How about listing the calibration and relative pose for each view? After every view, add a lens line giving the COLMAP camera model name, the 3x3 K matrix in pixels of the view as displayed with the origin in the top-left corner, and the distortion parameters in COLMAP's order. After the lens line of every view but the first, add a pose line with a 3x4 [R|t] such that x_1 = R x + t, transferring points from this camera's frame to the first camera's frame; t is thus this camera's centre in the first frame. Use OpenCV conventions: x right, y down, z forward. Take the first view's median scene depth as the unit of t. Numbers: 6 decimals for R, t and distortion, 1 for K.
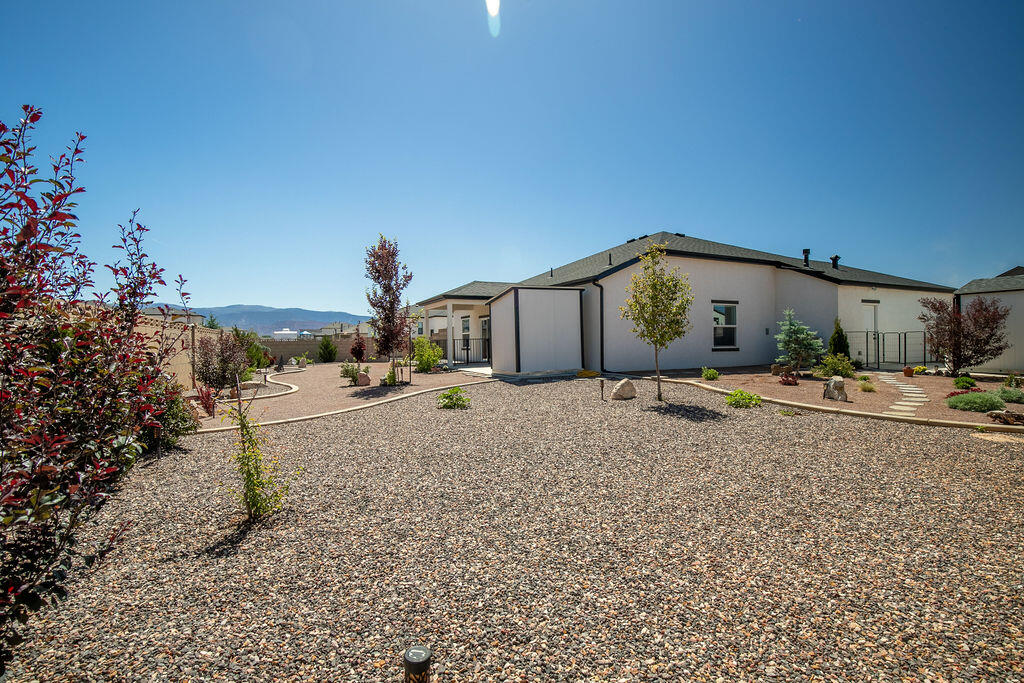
lens RADIAL K [[461.0, 0, 511.1], [0, 461.0, 344.5], [0, 0, 1]] dist [0.004353, 0.000631]
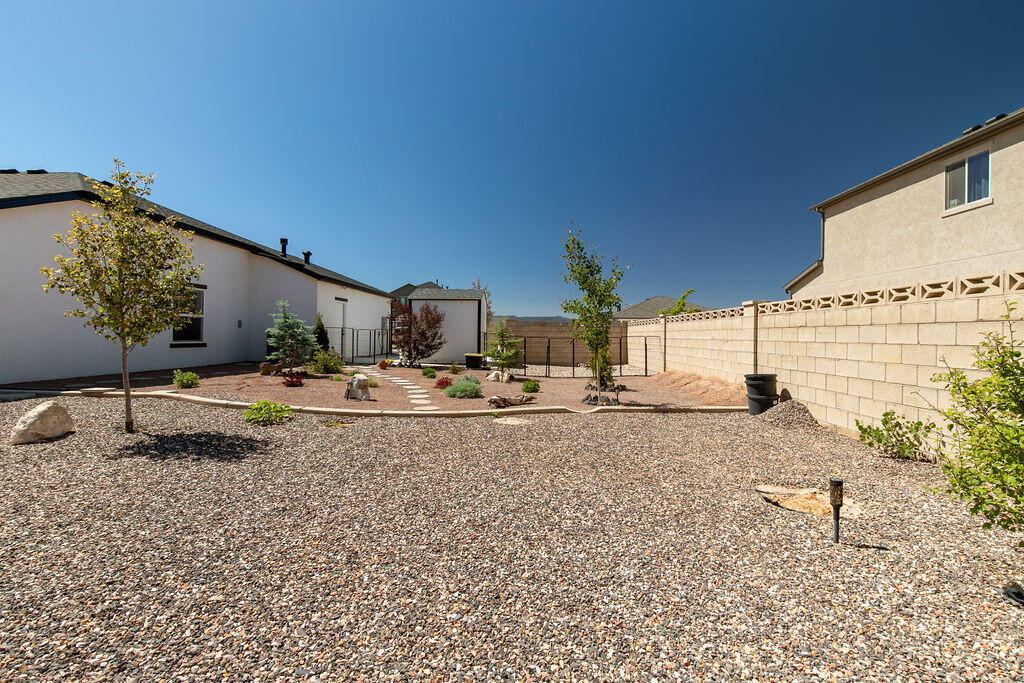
lens RADIAL K [[461.0, 0, 511.5], [0, 461.0, 334.4], [0, 0, 1]] dist [0.004353, 0.000631]
pose [[0.439136, 0.015959, 0.898279, -0.004355], [-0.008668, 0.999871, -0.013526, -0.002049], [-0.898379, -0.001847, 0.439218, 0.244515]]
